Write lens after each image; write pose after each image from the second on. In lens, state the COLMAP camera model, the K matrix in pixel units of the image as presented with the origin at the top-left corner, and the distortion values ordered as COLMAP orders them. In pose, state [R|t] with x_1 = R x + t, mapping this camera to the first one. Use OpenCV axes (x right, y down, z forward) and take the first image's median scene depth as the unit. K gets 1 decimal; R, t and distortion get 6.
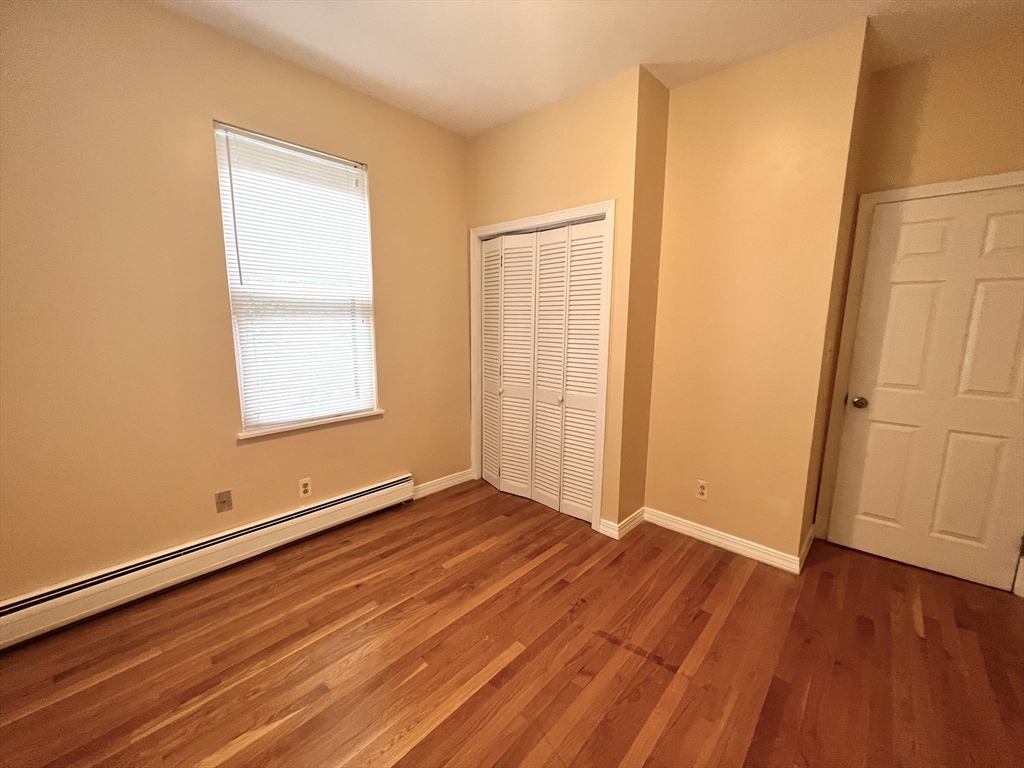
lens RADIAL K [[411.1, 0, 509.7], [0, 411.1, 381.9], [0, 0, 1]] dist [0.000199, 0.000698]
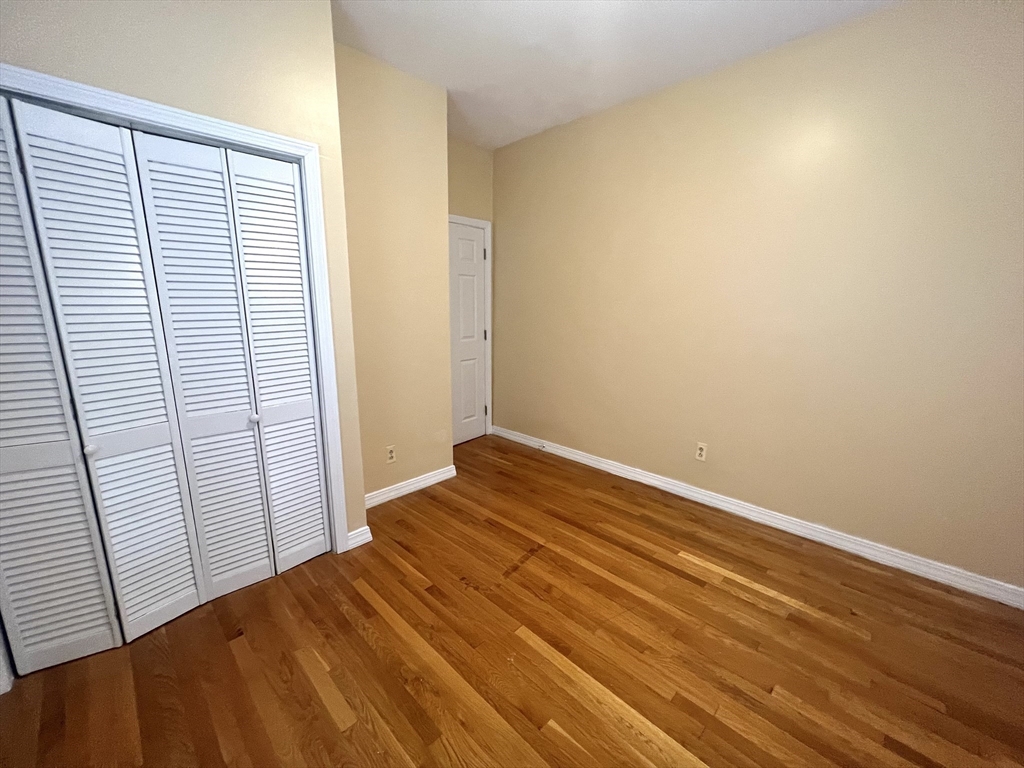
lens RADIAL K [[411.1, 0, 509.7], [0, 411.1, 381.9], [0, 0, 1]] dist [0.000199, 0.000698]
pose [[0.032957, -0.206086, 0.977979, -0.655634], [0.152042, 0.968155, 0.198892, -0.110026], [-0.987824, 0.142139, 0.063241, 0.703982]]
